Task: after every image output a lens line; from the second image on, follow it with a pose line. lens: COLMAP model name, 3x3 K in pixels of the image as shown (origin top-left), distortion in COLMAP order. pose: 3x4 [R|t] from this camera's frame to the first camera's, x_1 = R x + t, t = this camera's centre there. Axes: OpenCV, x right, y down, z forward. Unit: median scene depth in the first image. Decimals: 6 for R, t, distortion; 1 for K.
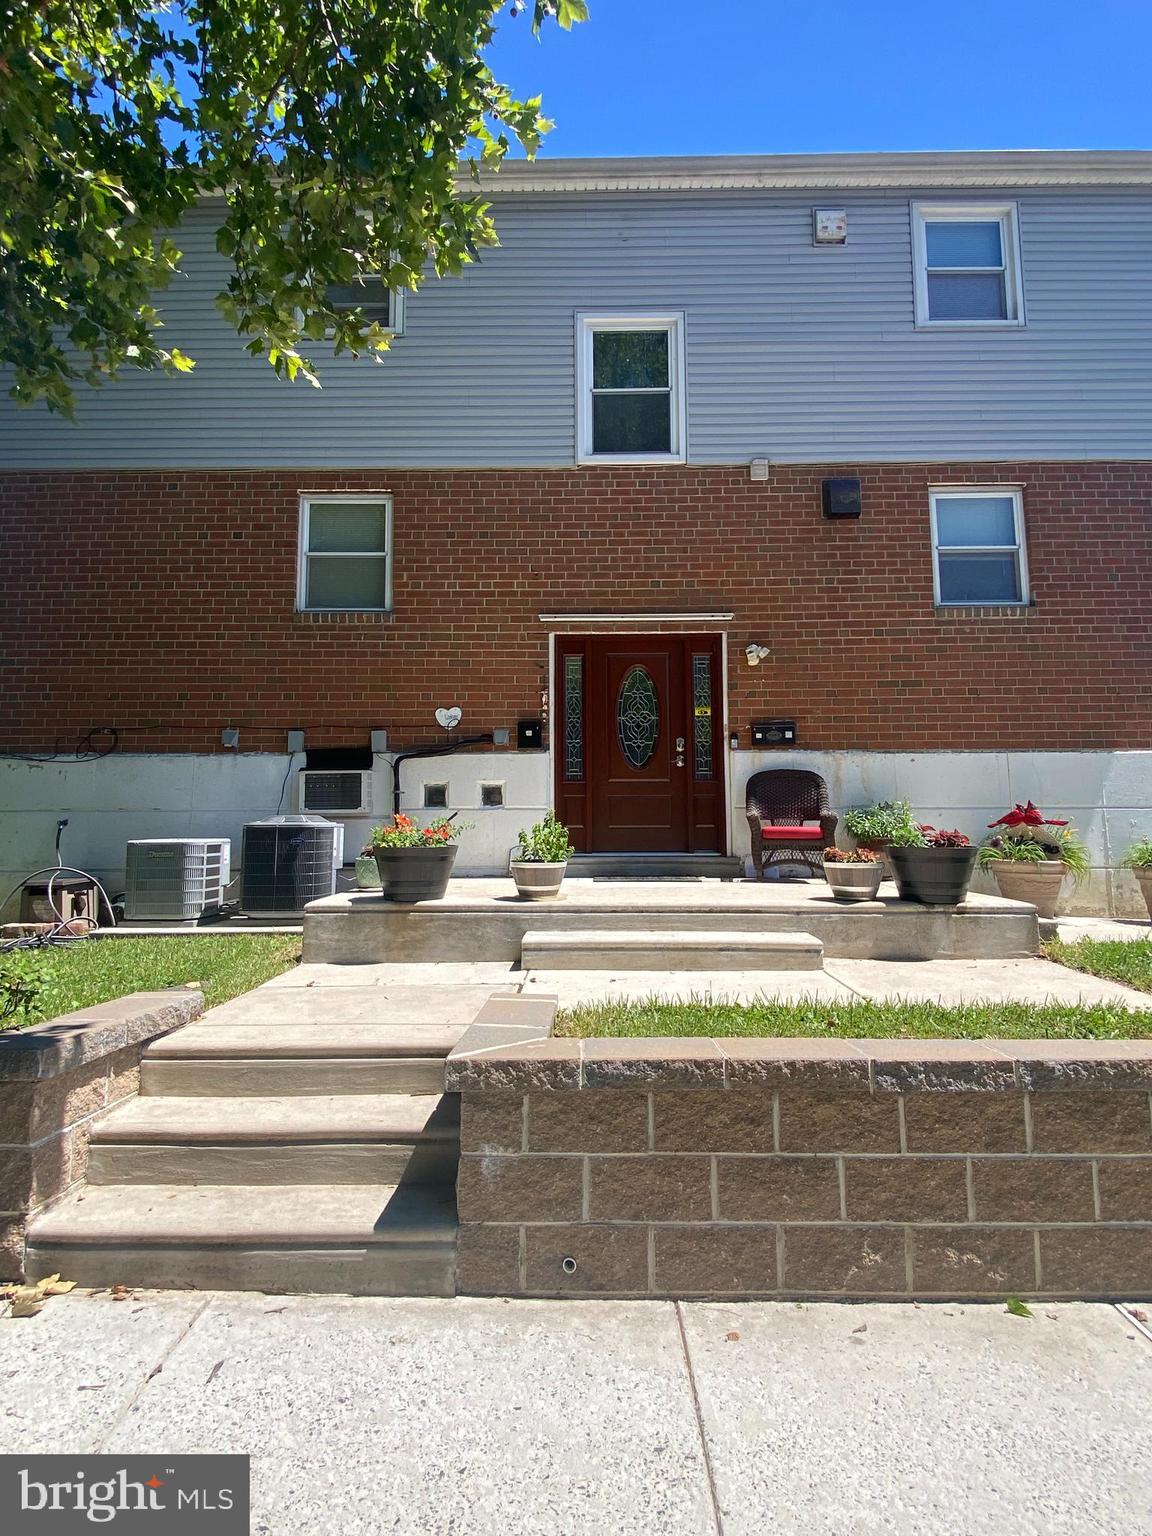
lens RADIAL K [[803.7, 0, 574.8], [0, 803.7, 767.3], [0, 0, 1]] dist [-0.016160, -0.005960]
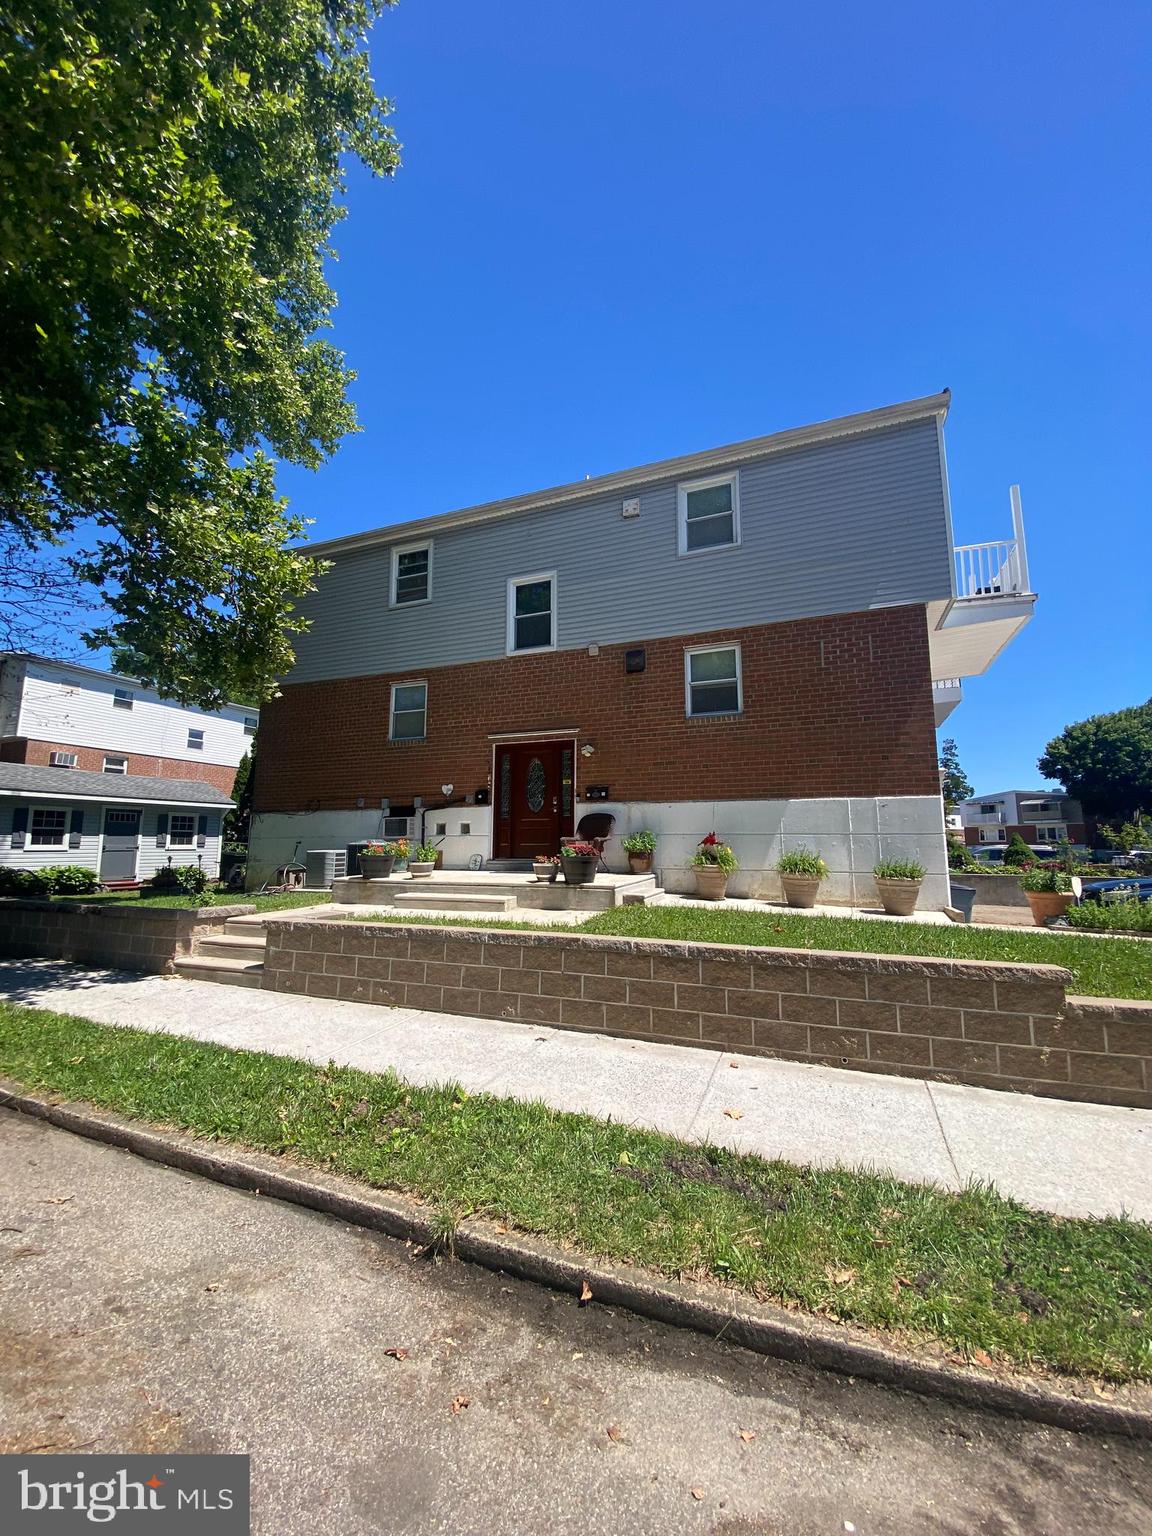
lens RADIAL K [[610.3, 0, 571.5], [0, 610.3, 768.2], [0, 0, 1]] dist [-0.014910, -0.006475]
pose [[0.935046, -0.043250, -0.351880, 0.679998], [0.030474, 0.998663, -0.041767, -0.043597], [0.353215, 0.028331, 0.935113, -0.327636]]
